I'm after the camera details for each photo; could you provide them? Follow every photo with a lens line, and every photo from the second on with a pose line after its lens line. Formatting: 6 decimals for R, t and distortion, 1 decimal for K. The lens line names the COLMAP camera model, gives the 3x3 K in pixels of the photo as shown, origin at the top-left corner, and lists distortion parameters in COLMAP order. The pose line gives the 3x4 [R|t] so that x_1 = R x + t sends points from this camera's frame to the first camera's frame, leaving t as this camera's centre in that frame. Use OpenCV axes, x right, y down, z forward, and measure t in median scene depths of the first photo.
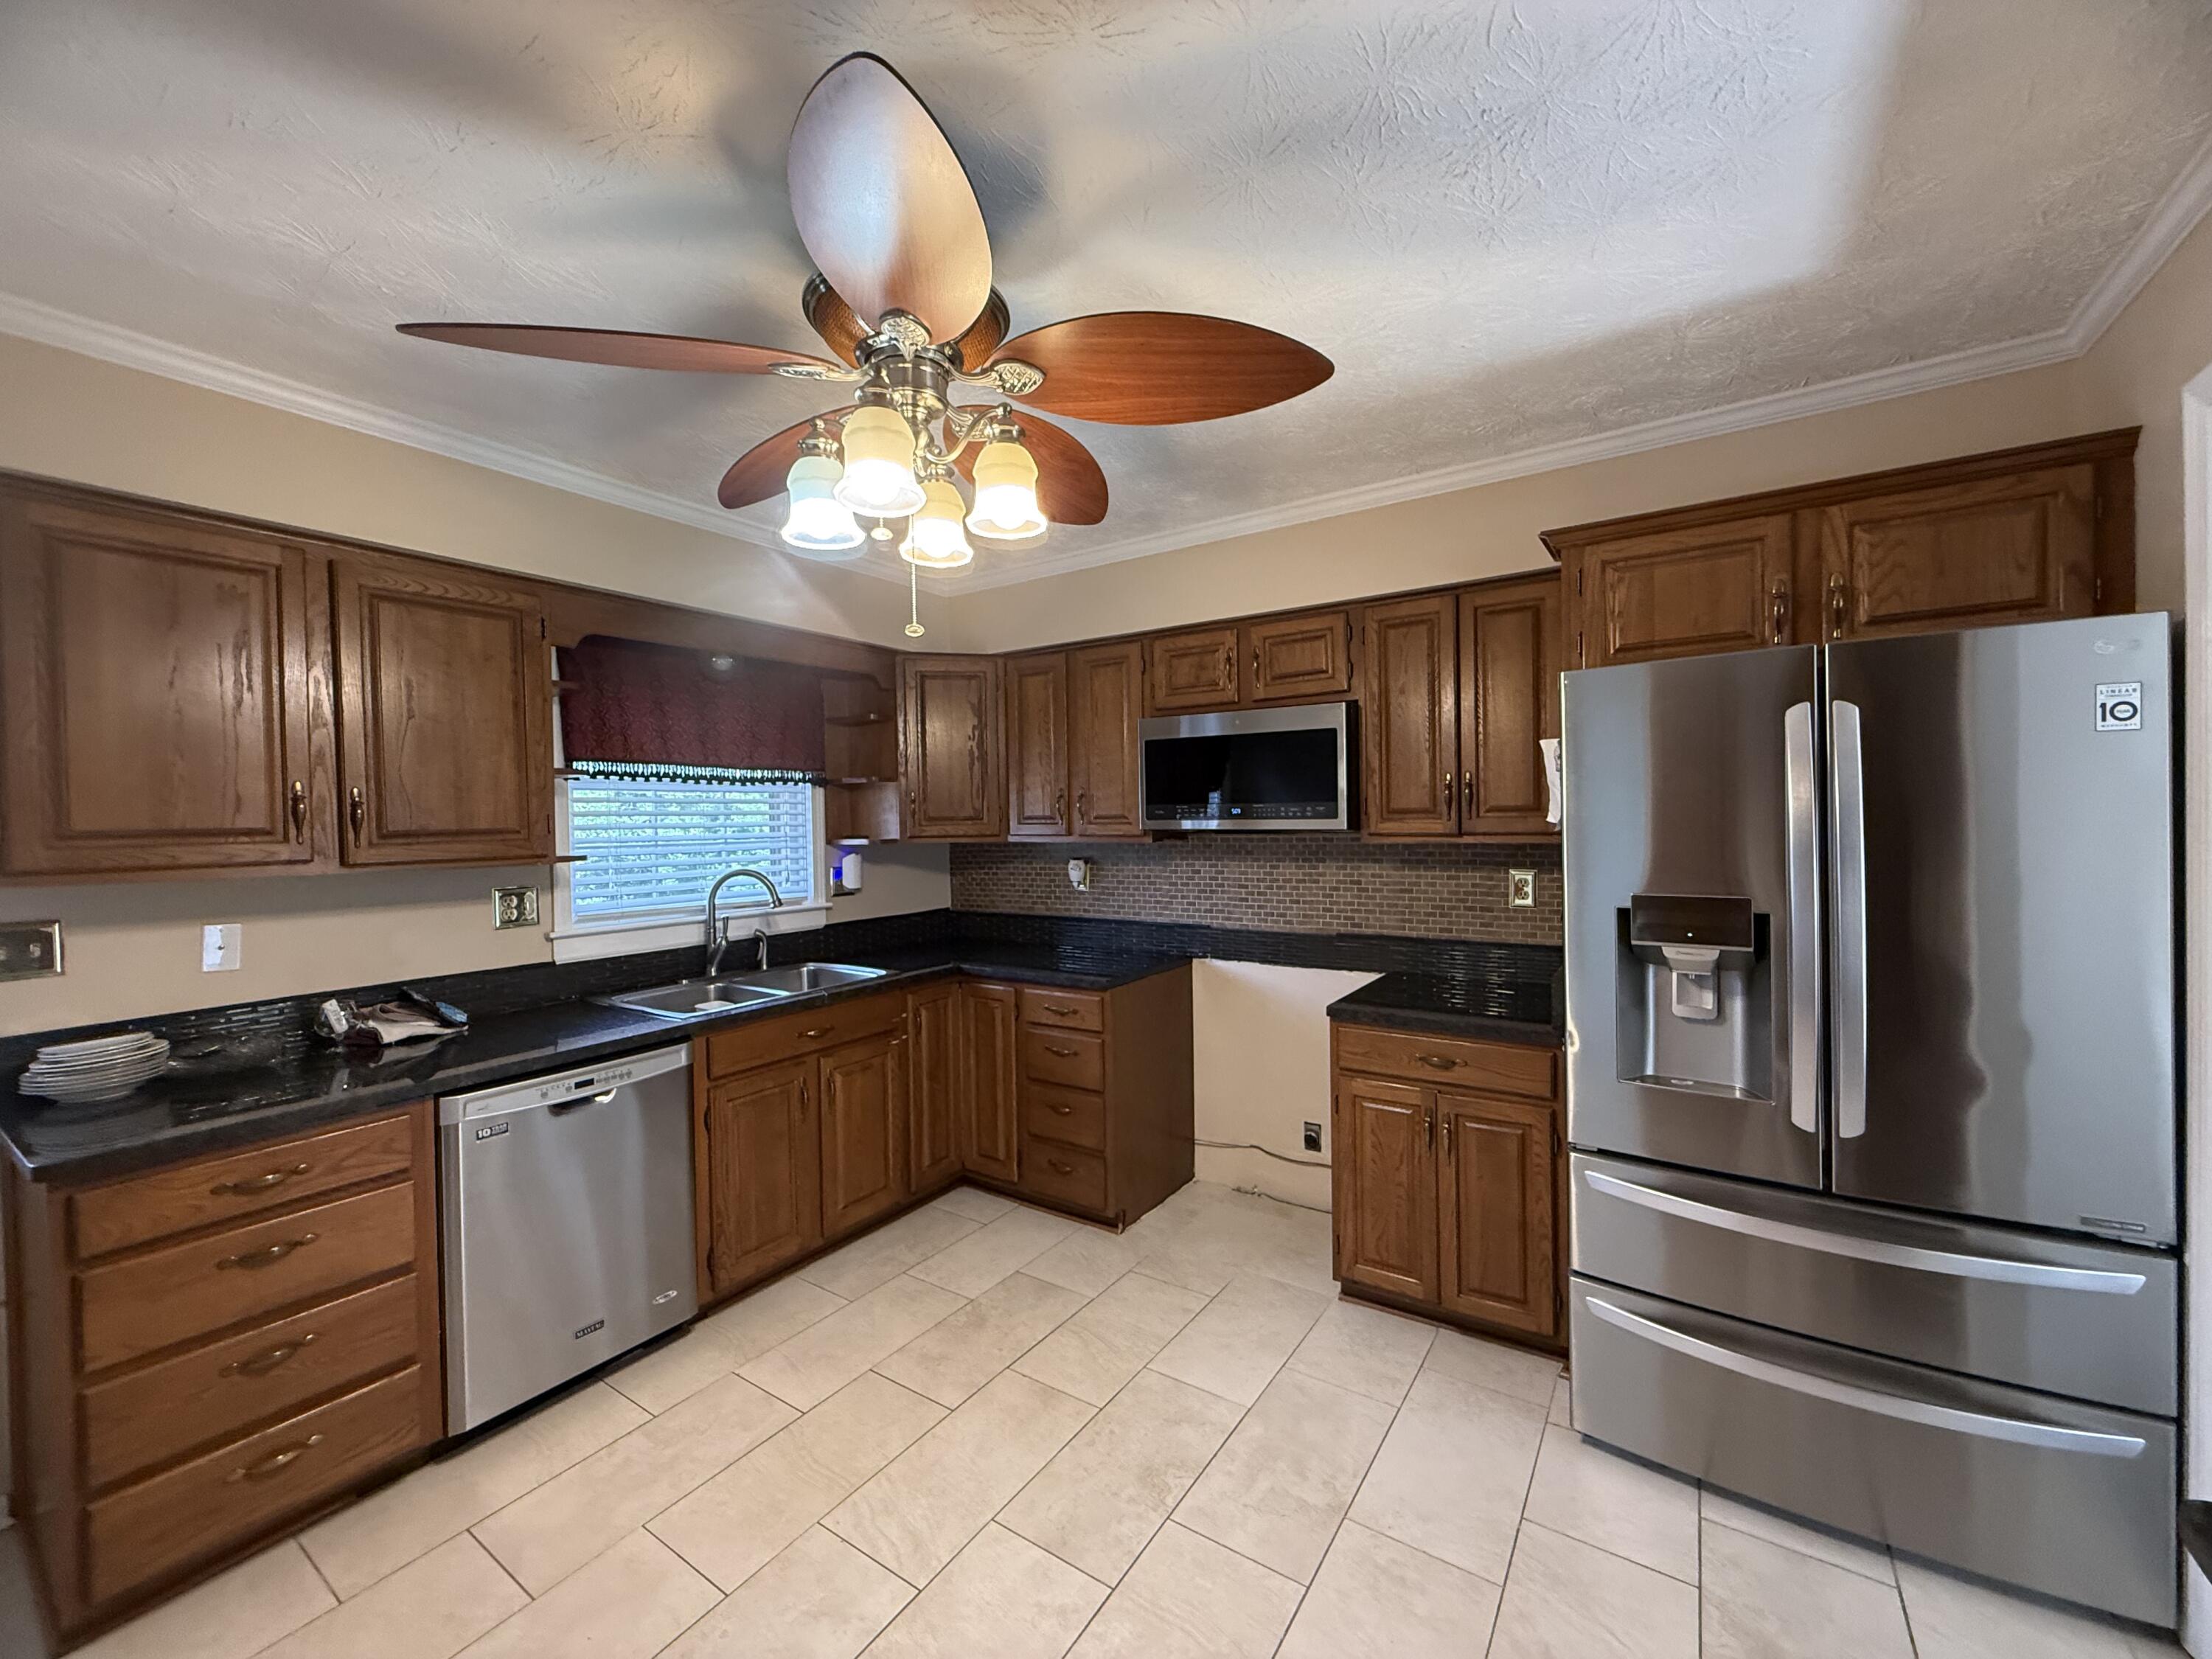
lens RADIAL K [[877.5, 0, 1099.6], [0, 877.5, 824.0], [0, 0, 1]] dist [0.002616, -0.001396]
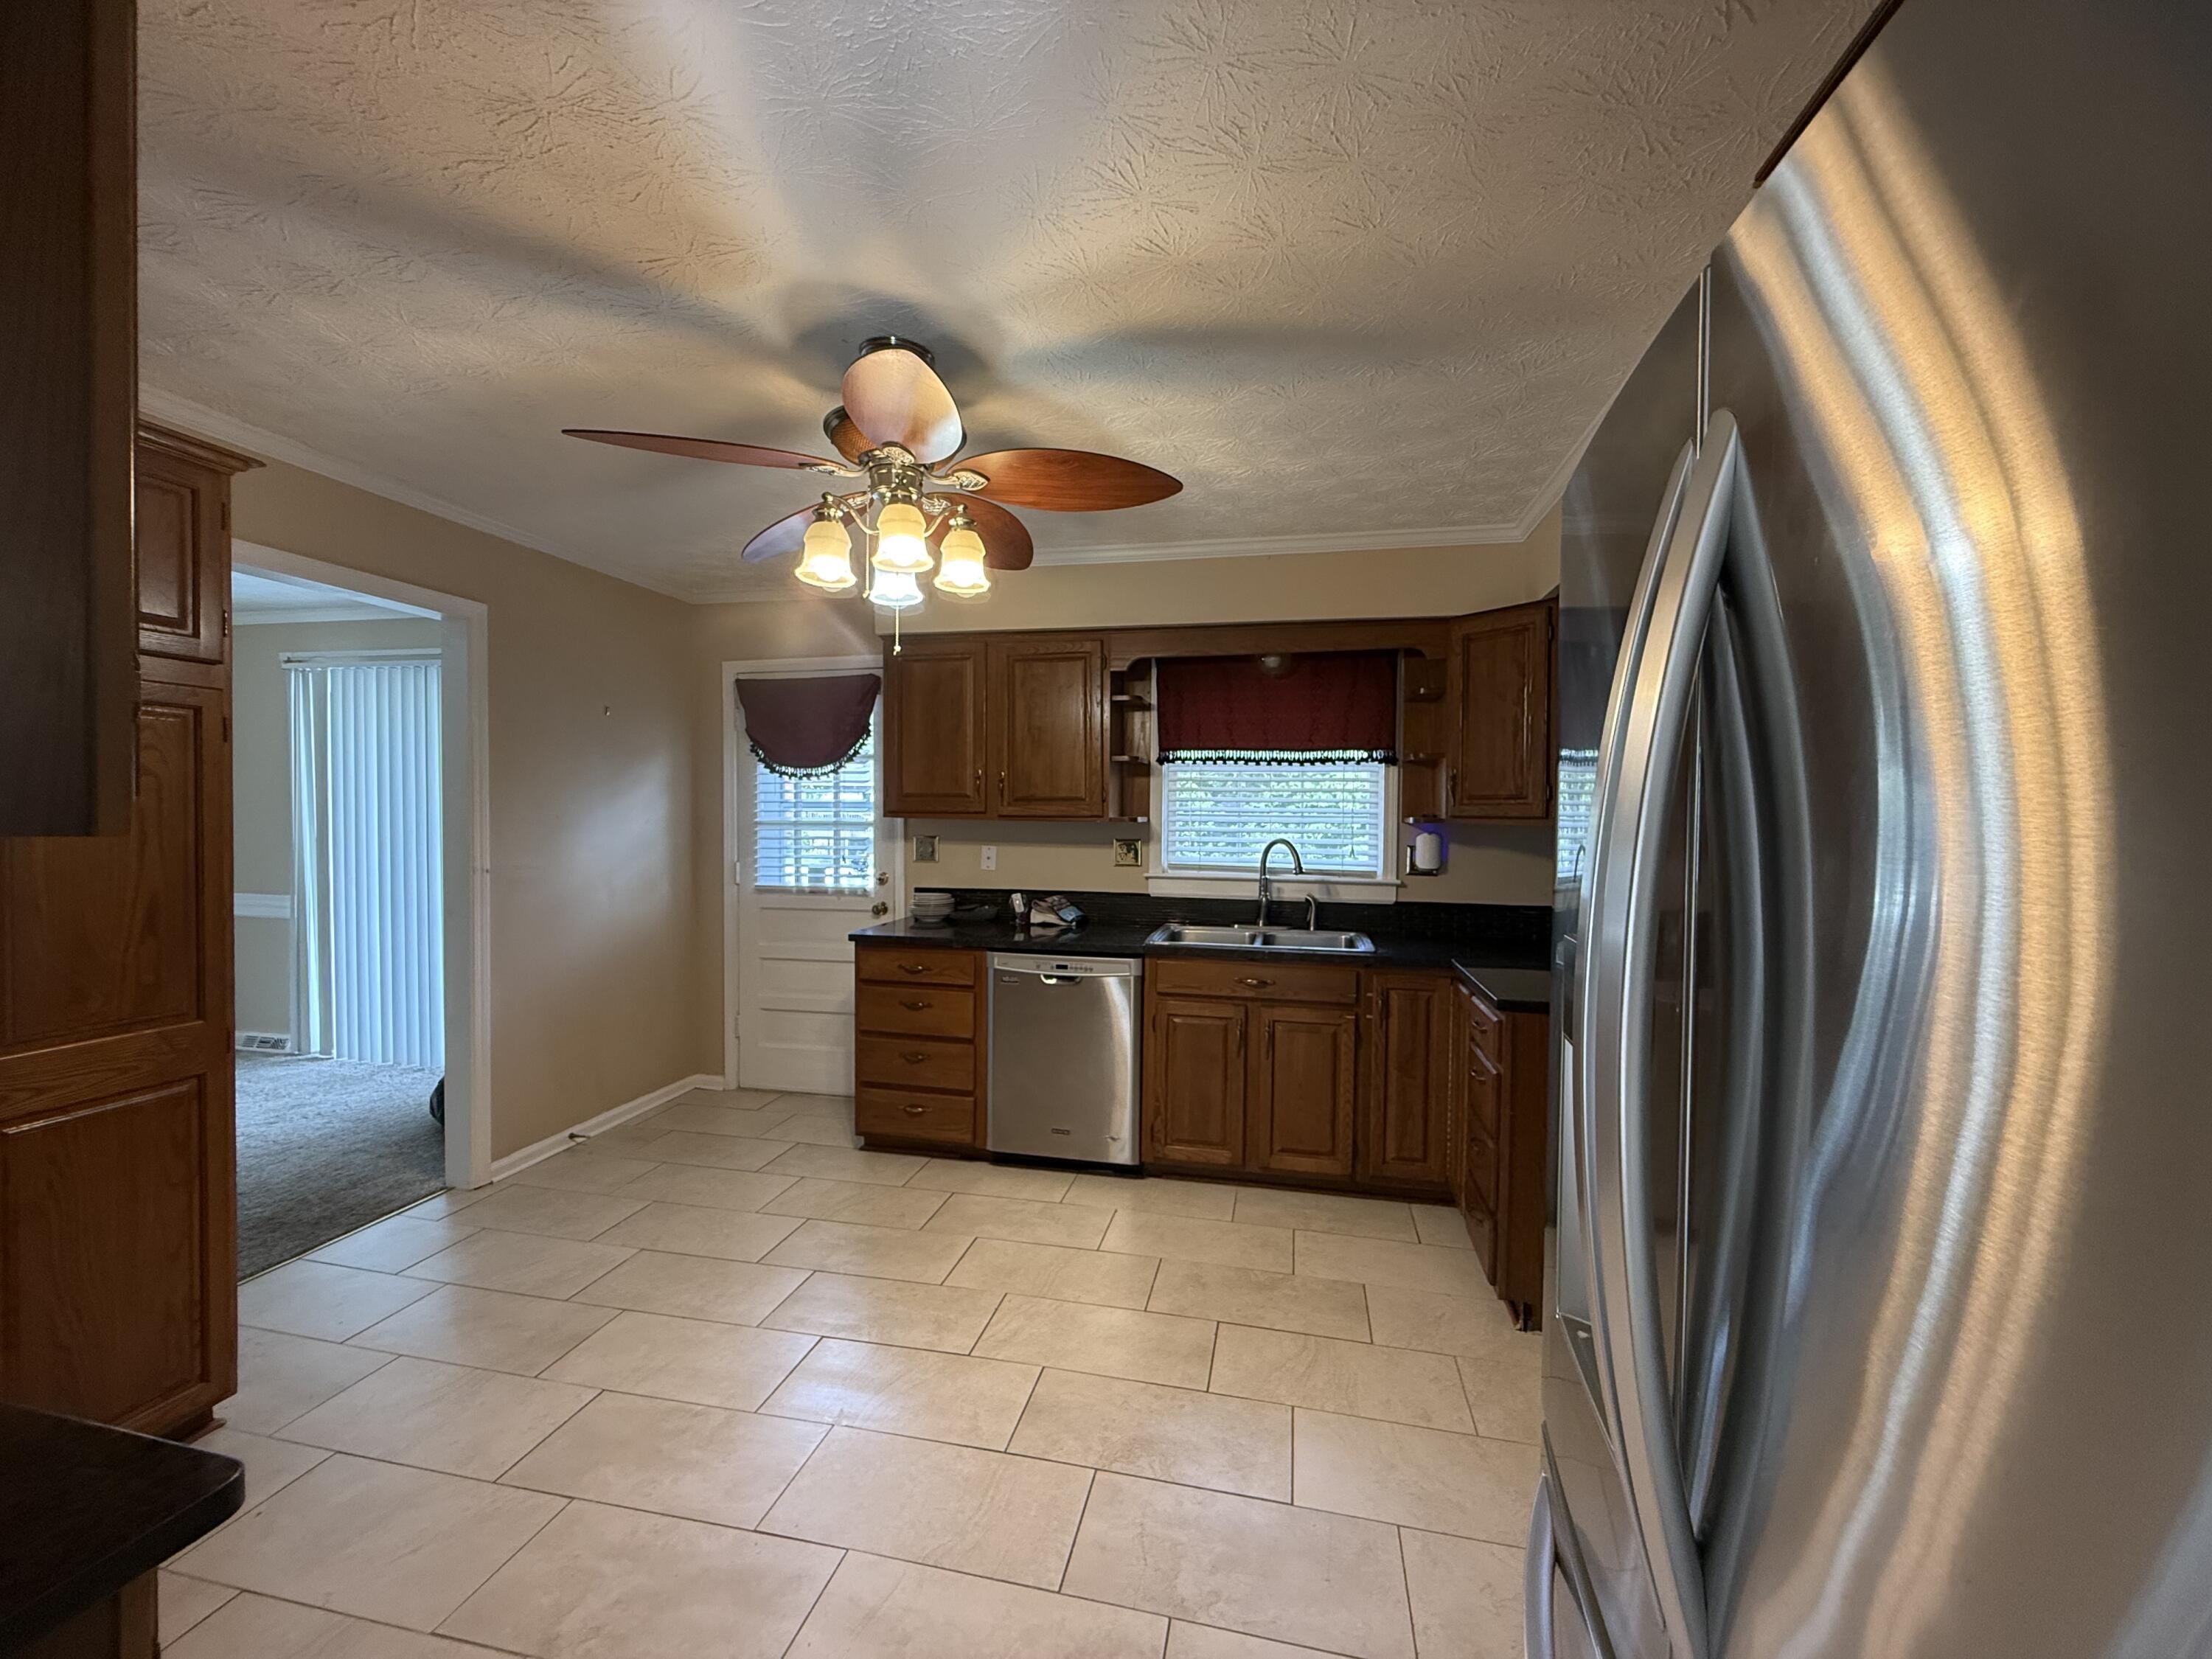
lens RADIAL K [[877.5, 0, 1102.2], [0, 877.5, 825.7], [0, 0, 1]] dist [0.002616, -0.001396]
pose [[0.372763, 0.033944, -0.927306, 0.659271], [-0.024606, 0.999341, 0.026689, 0.011518], [0.927600, 0.012869, 0.373352, 0.406825]]
